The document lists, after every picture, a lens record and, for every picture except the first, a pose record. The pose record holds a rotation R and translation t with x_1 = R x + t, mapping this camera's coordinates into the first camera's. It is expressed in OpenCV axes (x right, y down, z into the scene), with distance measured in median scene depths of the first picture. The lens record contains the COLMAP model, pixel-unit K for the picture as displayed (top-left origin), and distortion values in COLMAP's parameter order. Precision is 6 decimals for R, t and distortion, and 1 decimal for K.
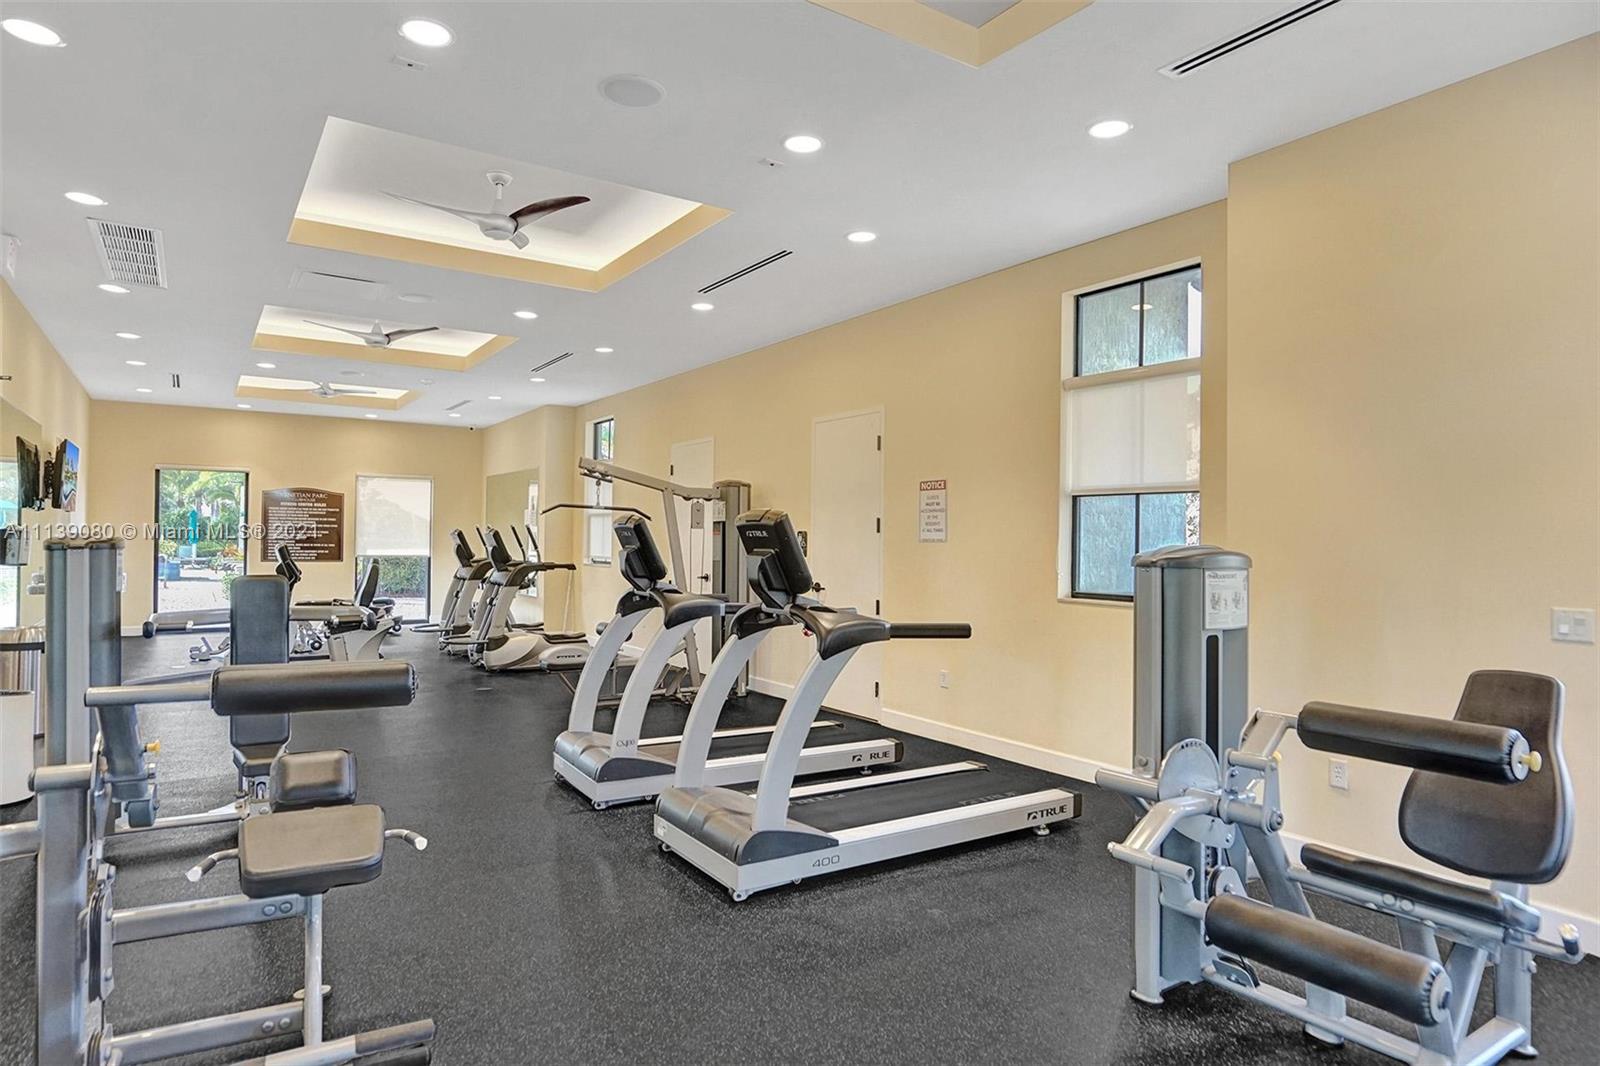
lens RADIAL K [[945.0, 0, 797.4], [0, 945.0, 535.5], [0, 0, 1]] dist [-0.008374, 0.000353]
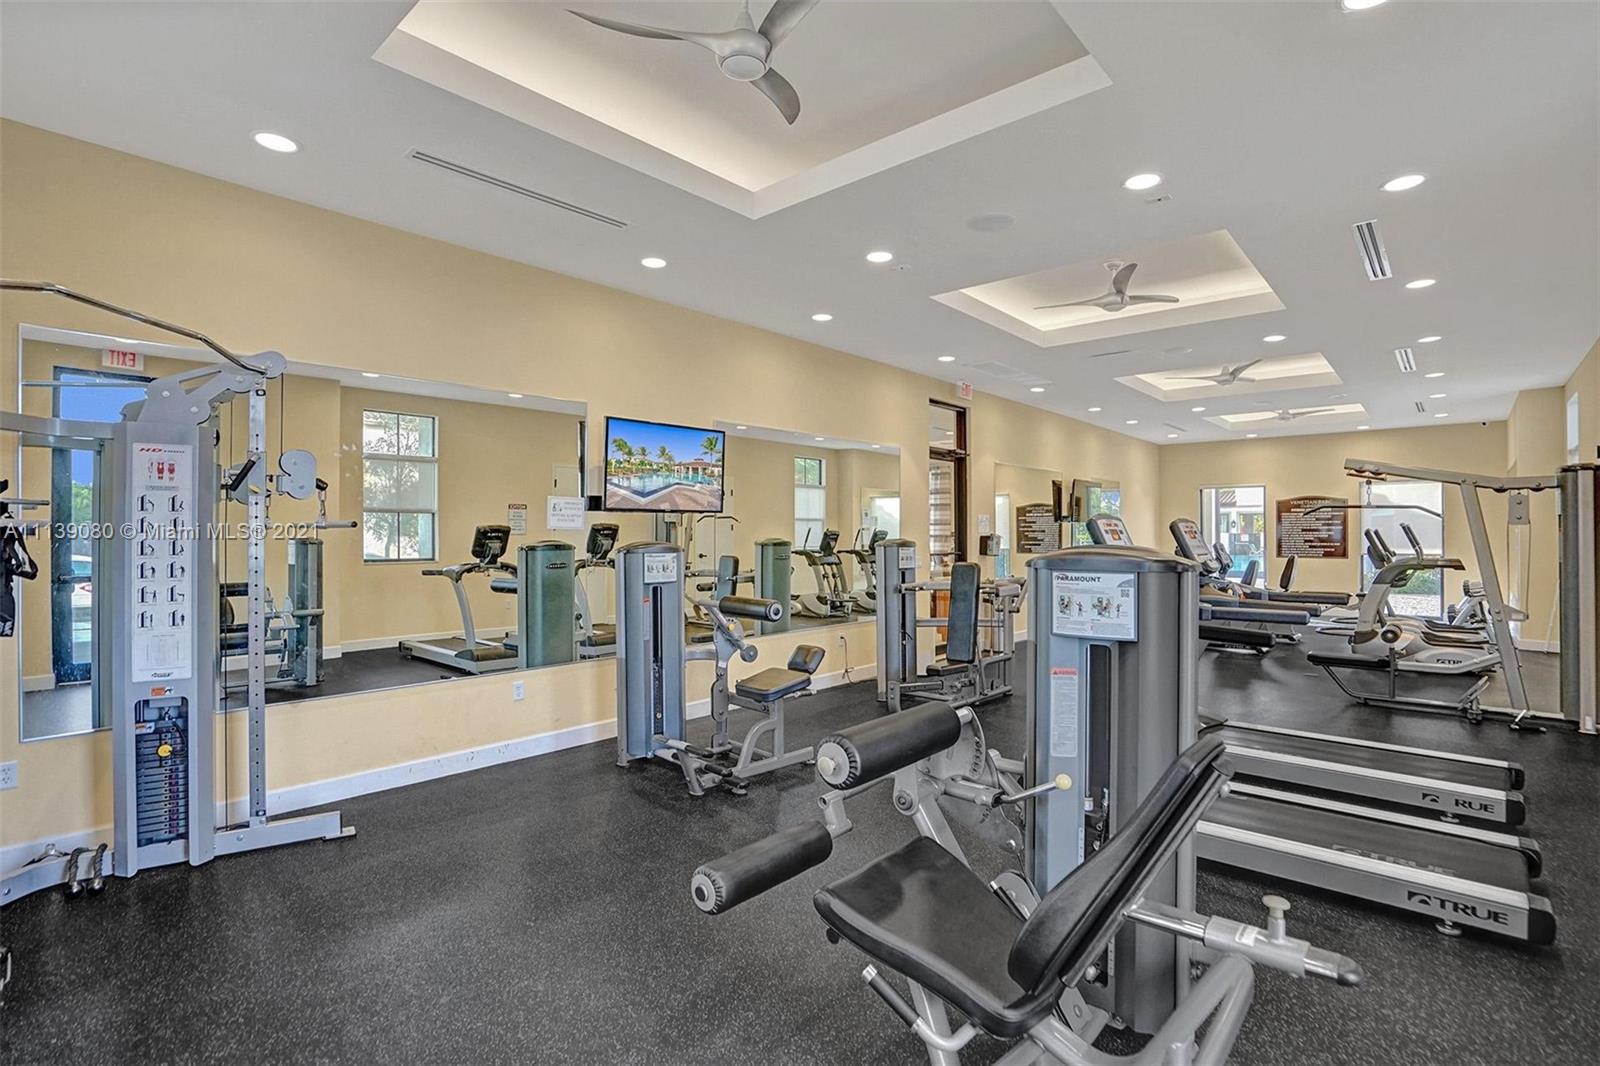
lens RADIAL K [[770.5, 0, 796.5], [0, 770.5, 530.2], [0, 0, 1]] dist [-0.031813, 0.011838]
pose [[0.259743, -0.015932, -0.965546, 0.578250], [0.008723, 0.999862, -0.014152, 0.002392], [0.965638, -0.004746, 0.259846, 0.286380]]
